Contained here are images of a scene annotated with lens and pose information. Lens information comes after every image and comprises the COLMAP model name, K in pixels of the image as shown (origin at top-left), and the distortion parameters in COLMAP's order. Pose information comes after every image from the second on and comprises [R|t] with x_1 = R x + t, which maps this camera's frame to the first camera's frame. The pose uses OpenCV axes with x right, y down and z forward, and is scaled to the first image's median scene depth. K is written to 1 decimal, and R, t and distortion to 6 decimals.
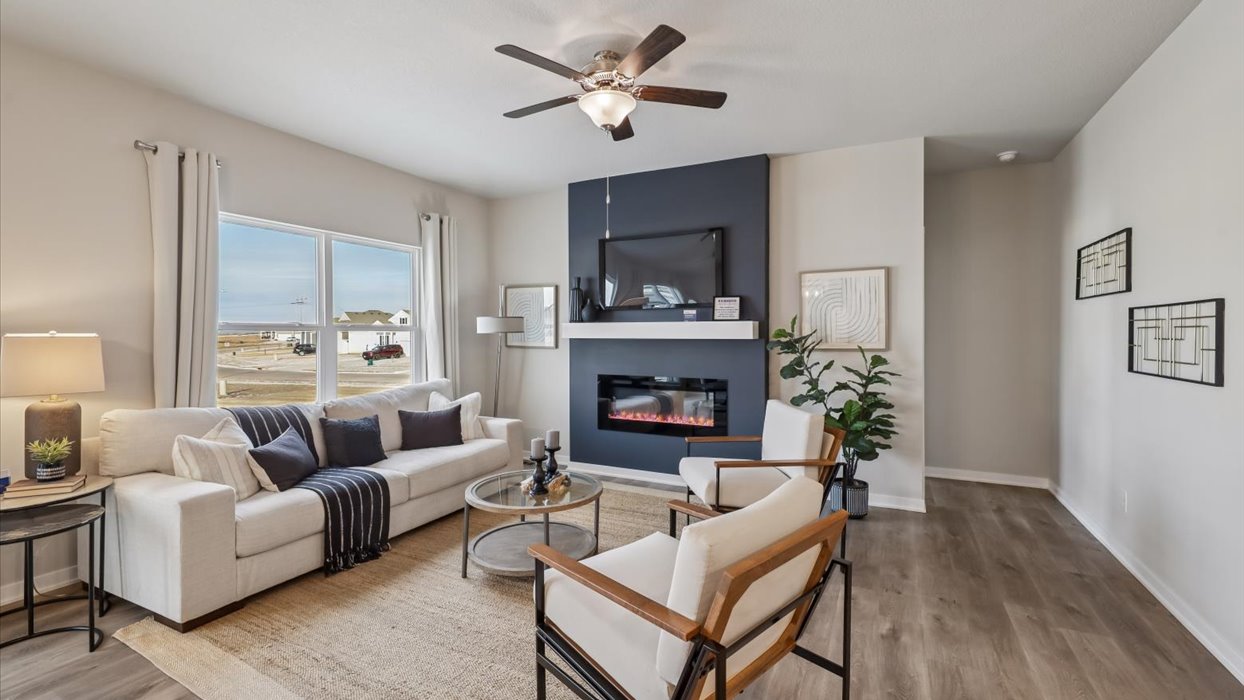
lens RADIAL K [[528.1, 0, 623.7], [0, 528.1, 344.1], [0, 0, 1]] dist [-0.000189, 0.000066]
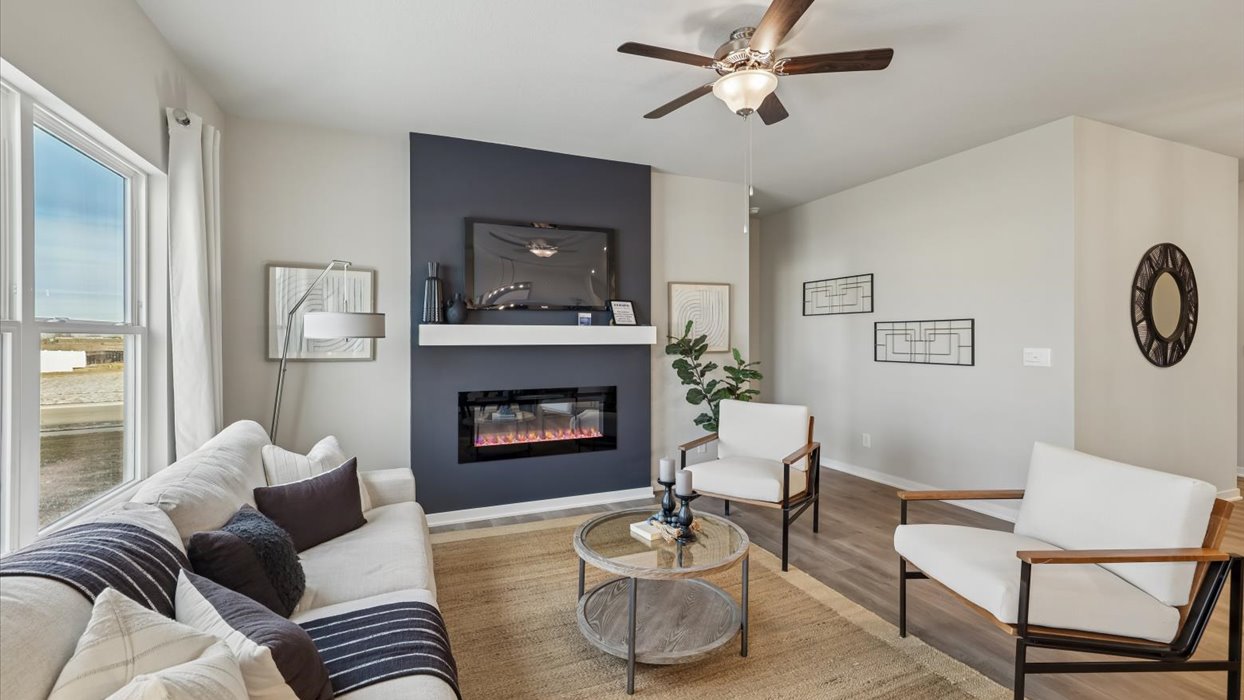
lens RADIAL K [[528.1, 0, 623.7], [0, 528.1, 344.1], [0, 0, 1]] dist [-0.000189, 0.000066]
pose [[0.647657, -0.007074, 0.761899, -0.543954], [0.018324, 0.999812, -0.006294, -0.003582], [-0.761712, 0.018037, 0.647665, 0.363790]]
